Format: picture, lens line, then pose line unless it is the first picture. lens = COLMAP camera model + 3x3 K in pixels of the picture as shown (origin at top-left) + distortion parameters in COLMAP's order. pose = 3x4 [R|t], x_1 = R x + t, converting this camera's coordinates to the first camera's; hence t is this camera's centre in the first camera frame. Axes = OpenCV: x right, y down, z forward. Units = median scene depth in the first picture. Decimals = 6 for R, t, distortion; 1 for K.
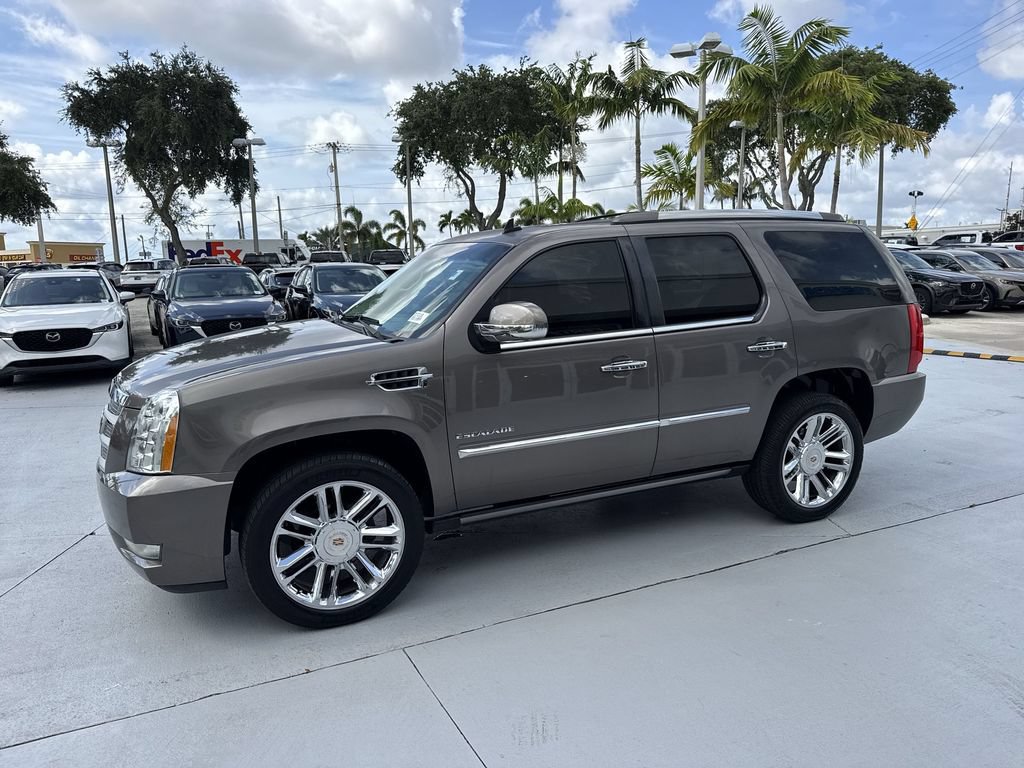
lens RADIAL K [[727.6, 0, 504.6], [0, 727.6, 387.1], [0, 0, 1]] dist [0.041125, -0.051766]
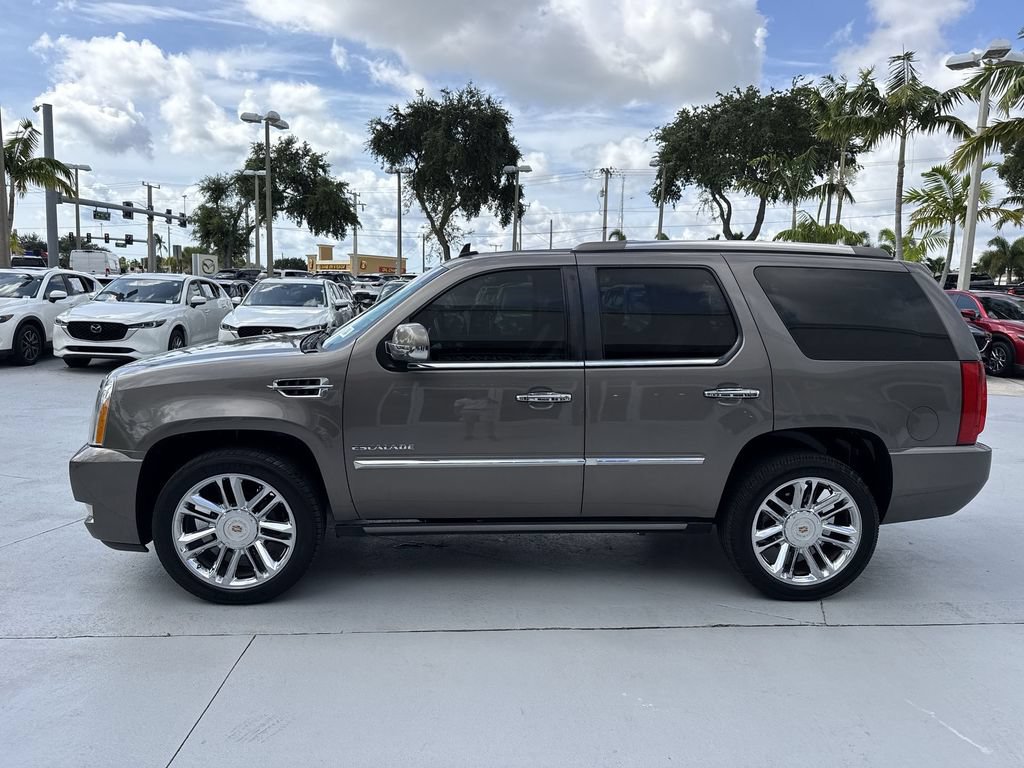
lens RADIAL K [[727.6, 0, 520.3], [0, 727.6, 390.7], [0, 0, 1]] dist [0.041125, -0.051766]
pose [[0.936085, 0.095698, -0.338507, 0.076383], [-0.104331, 0.994515, -0.007354, -0.004654], [0.335947, 0.042201, 0.940935, 0.013422]]
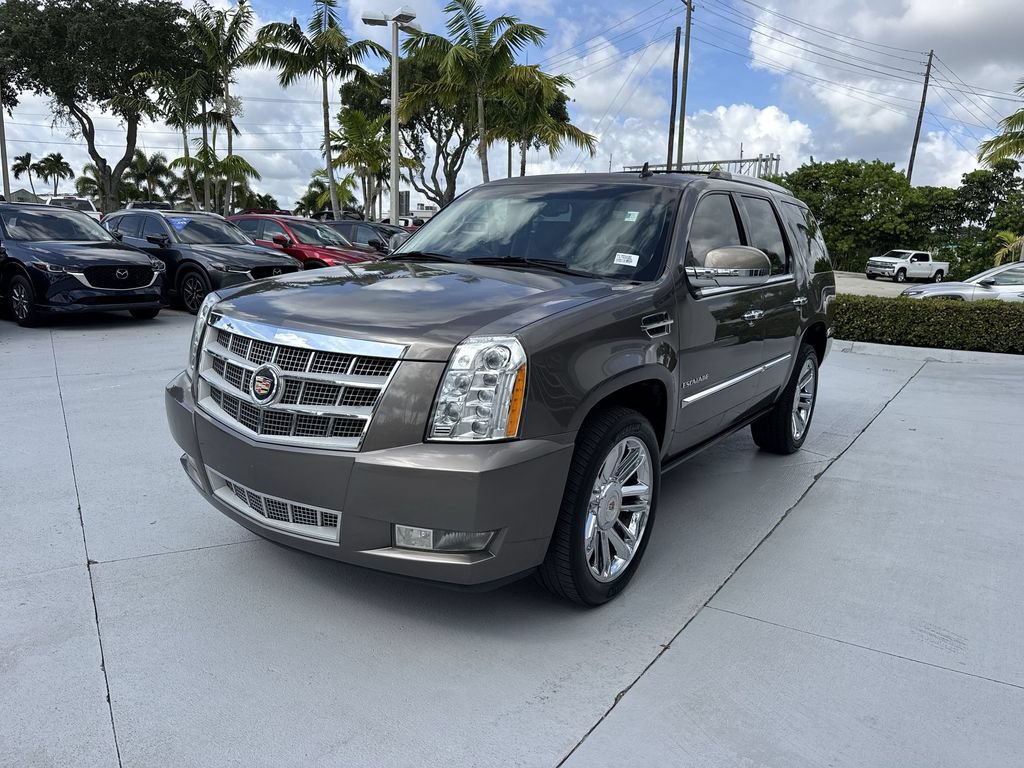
lens RADIAL K [[727.6, 0, 506.3], [0, 727.6, 381.6], [0, 0, 1]] dist [0.041125, -0.051766]
pose [[0.861990, -0.039215, 0.505407, -0.113788], [0.026203, 0.999117, 0.032834, 0.003876], [-0.506248, -0.015059, 0.862256, 0.043113]]
